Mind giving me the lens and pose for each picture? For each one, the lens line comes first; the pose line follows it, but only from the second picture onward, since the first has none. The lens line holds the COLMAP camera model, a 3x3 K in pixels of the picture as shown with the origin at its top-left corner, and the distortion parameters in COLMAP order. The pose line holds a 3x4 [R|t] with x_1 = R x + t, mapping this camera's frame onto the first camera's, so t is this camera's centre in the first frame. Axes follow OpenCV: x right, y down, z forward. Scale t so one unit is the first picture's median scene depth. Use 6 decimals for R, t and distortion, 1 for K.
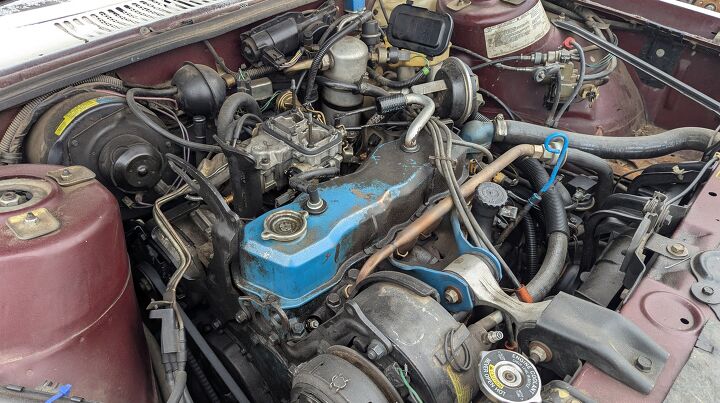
lens RADIAL K [[510.1, 0, 359.3], [0, 510.1, 204.5], [0, 0, 1]] dist [0.071894, -0.065165]
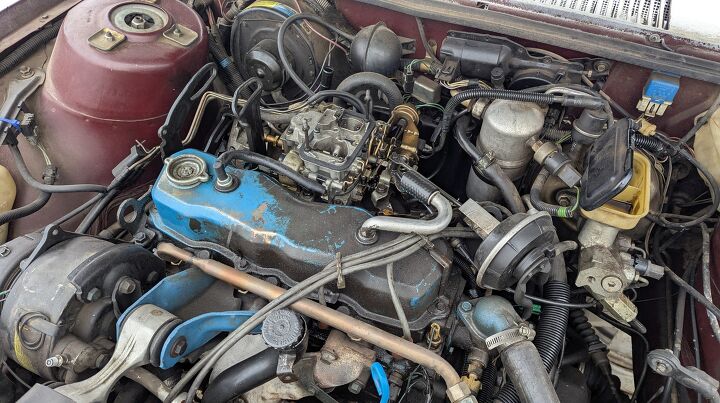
lens RADIAL K [[510.1, 0, 359.3], [0, 510.1, 204.5], [0, 0, 1]] dist [0.071894, -0.065165]
pose [[0.321011, 0.704943, -0.632461, 0.603780], [-0.618119, 0.661909, 0.424034, -0.505909], [0.717552, 0.254817, 0.648219, 0.482738]]
